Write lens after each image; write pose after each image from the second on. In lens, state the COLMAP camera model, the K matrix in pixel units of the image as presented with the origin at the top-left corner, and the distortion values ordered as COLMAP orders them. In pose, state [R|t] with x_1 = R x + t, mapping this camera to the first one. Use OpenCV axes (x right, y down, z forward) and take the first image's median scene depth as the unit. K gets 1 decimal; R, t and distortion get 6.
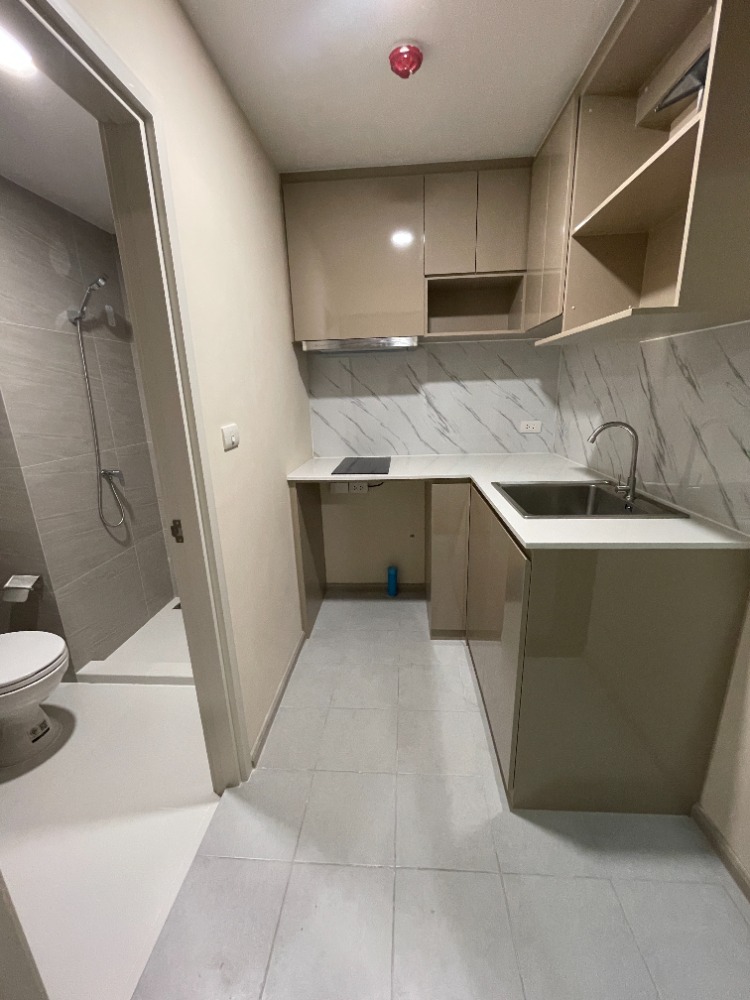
lens RADIAL K [[402.9, 0, 372.8], [0, 402.9, 501.5], [0, 0, 1]] dist [-0.000251, -0.000062]
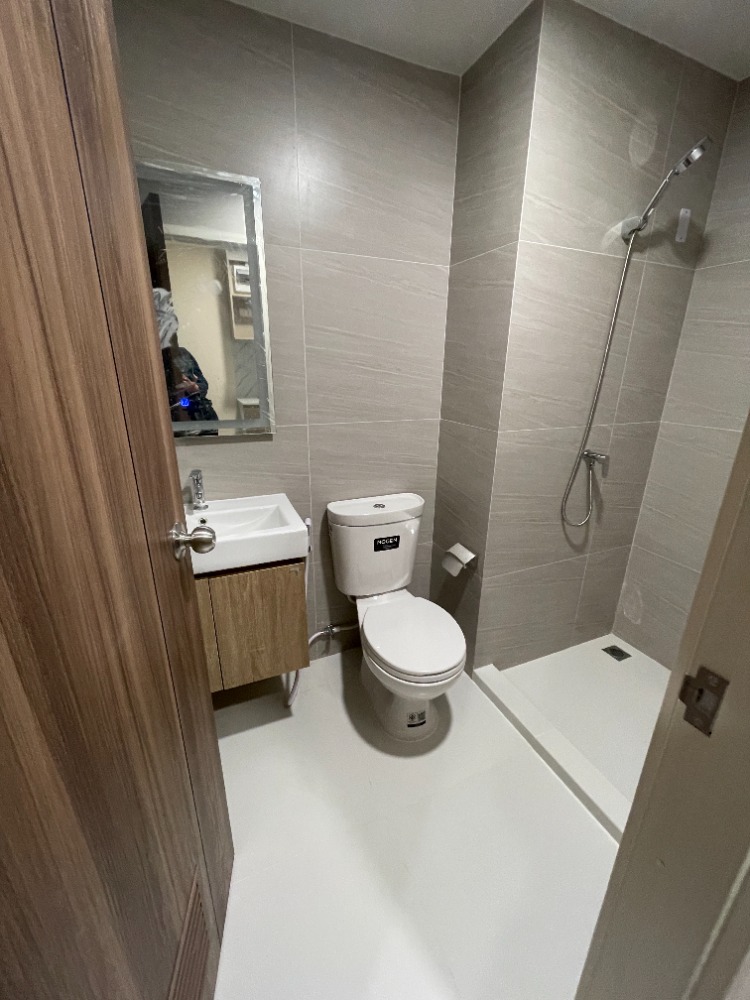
lens RADIAL K [[402.2, 0, 377.2], [0, 402.2, 500.9], [0, 0, 1]] dist [-0.002866, -0.000612]
pose [[0.460841, 0.312433, -0.830669, -0.212144], [-0.258475, 0.942658, 0.211157, -0.049373], [0.849009, 0.117397, 0.515171, 0.313875]]
